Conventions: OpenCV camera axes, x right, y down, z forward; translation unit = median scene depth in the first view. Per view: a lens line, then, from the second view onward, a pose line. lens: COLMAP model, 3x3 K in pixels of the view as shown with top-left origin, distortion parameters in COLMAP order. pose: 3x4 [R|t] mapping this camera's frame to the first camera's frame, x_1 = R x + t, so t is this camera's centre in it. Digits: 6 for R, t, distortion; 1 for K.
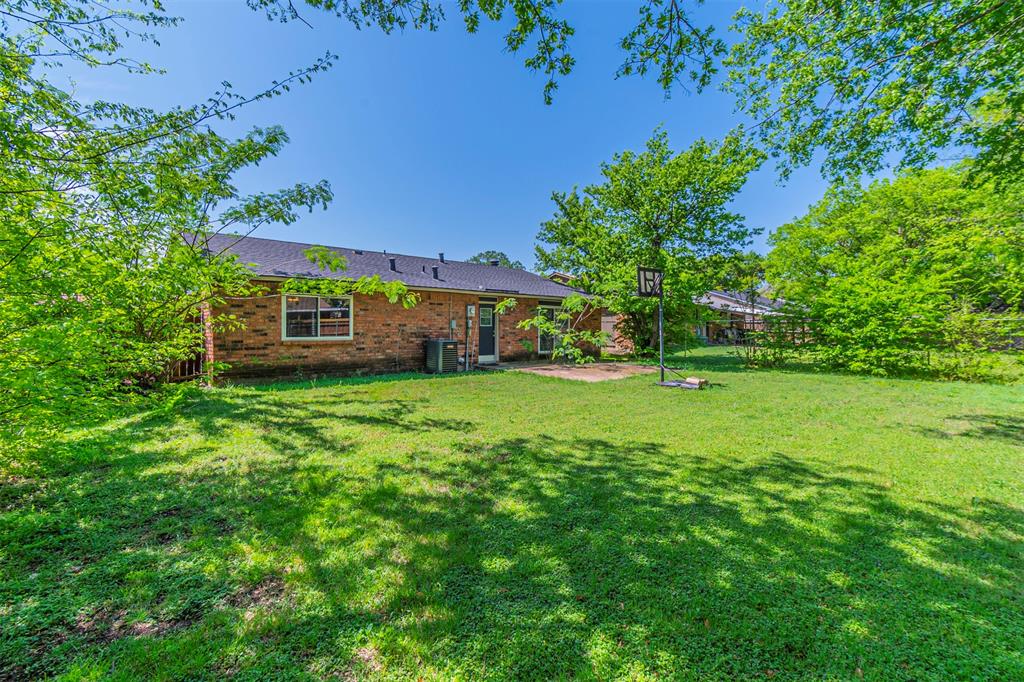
lens RADIAL K [[467.3, 0, 512.3], [0, 467.3, 335.3], [0, 0, 1]] dist [0.009428, 0.001070]
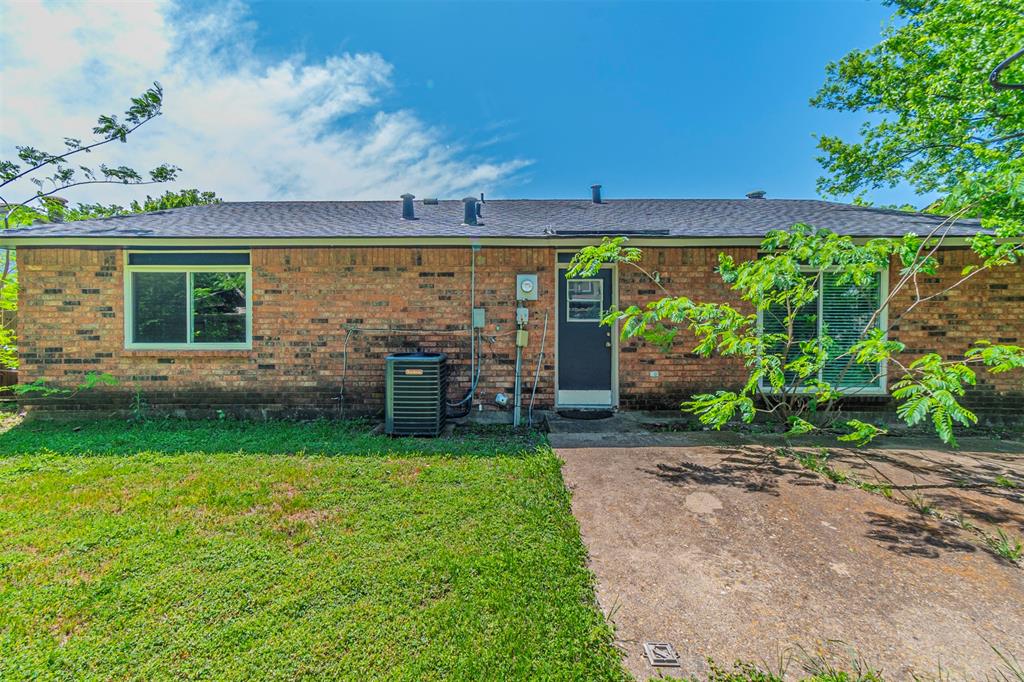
lens RADIAL K [[467.3, 0, 516.0], [0, 467.3, 333.2], [0, 0, 1]] dist [0.009428, 0.001070]
pose [[0.727645, 0.017669, -0.685726, 0.240148], [-0.008274, 0.999822, 0.016983, -0.019862], [0.685903, -0.006684, 0.727662, 0.816930]]
